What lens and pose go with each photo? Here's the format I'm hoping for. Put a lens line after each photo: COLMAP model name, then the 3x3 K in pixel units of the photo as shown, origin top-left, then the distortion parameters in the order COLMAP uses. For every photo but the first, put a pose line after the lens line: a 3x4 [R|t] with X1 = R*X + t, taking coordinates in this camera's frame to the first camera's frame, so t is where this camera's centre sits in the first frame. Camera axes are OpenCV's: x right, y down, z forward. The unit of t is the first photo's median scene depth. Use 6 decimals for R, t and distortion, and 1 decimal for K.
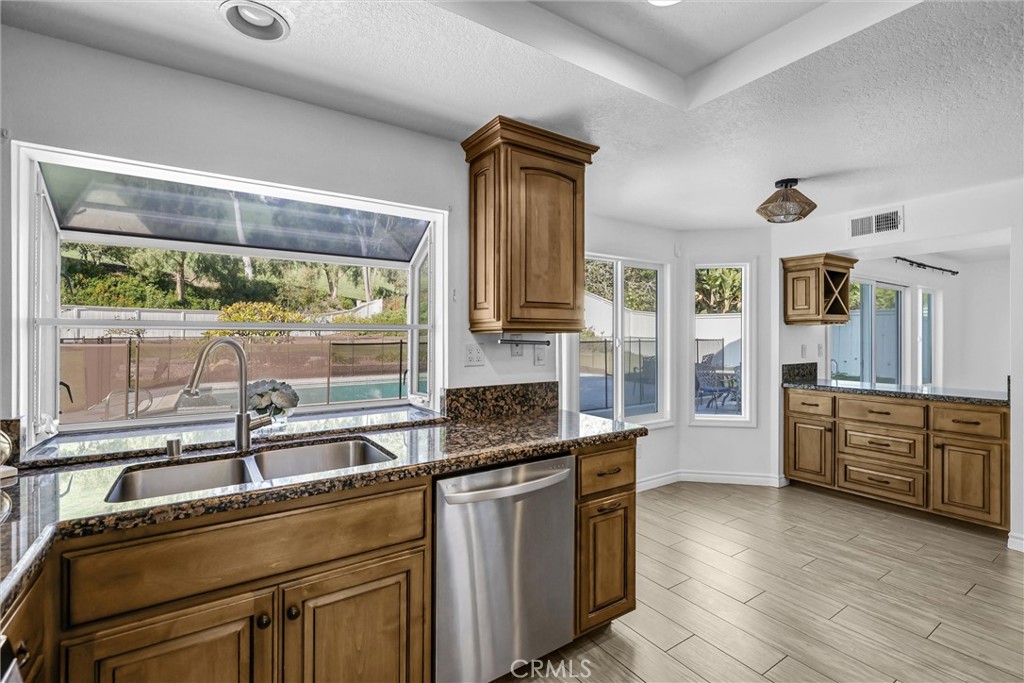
lens RADIAL K [[463.6, 0, 524.1], [0, 463.6, 337.0], [0, 0, 1]] dist [-0.003006, -0.000458]
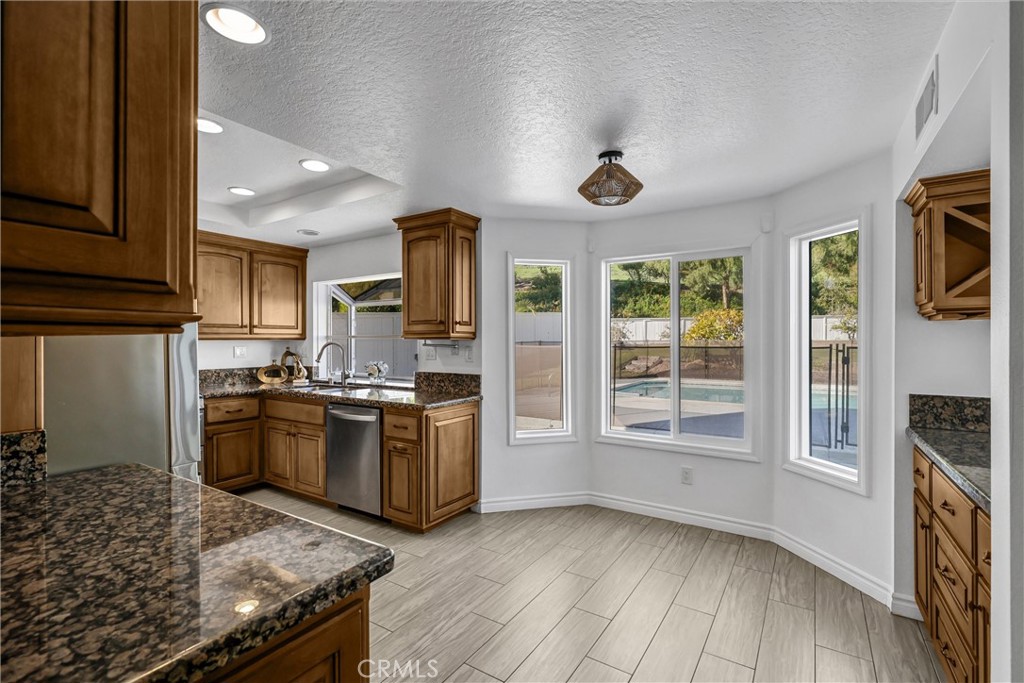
lens RADIAL K [[470.6, 0, 512.0], [0, 470.6, 341.5], [0, 0, 1]] dist [-0.001478, -0.000749]
pose [[0.381283, 0.000986, -0.924458, 0.939119], [0.001592, 0.999997, 0.001723, -0.002900], [0.924457, -0.002129, 0.381280, 0.380119]]
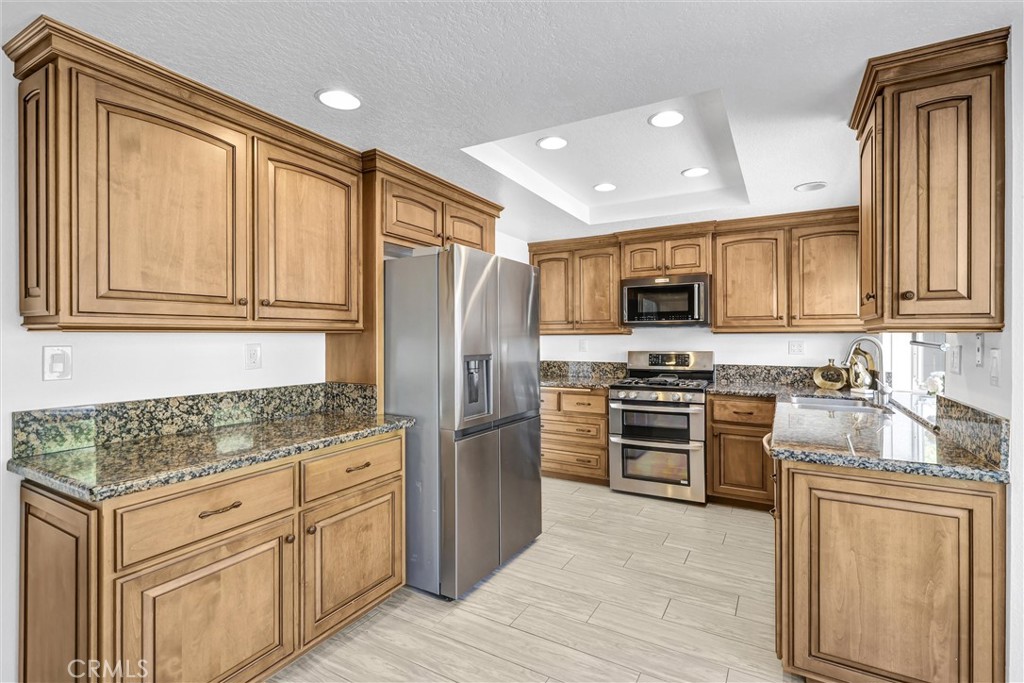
lens RADIAL K [[470.6, 0, 512.0], [0, 470.6, 341.5], [0, 0, 1]] dist [-0.001478, -0.000749]
pose [[-0.900968, 0.005993, -0.433844, 0.573069], [0.000405, 0.999916, 0.012972, -0.002455], [0.433886, 0.011512, -0.900894, 0.835988]]
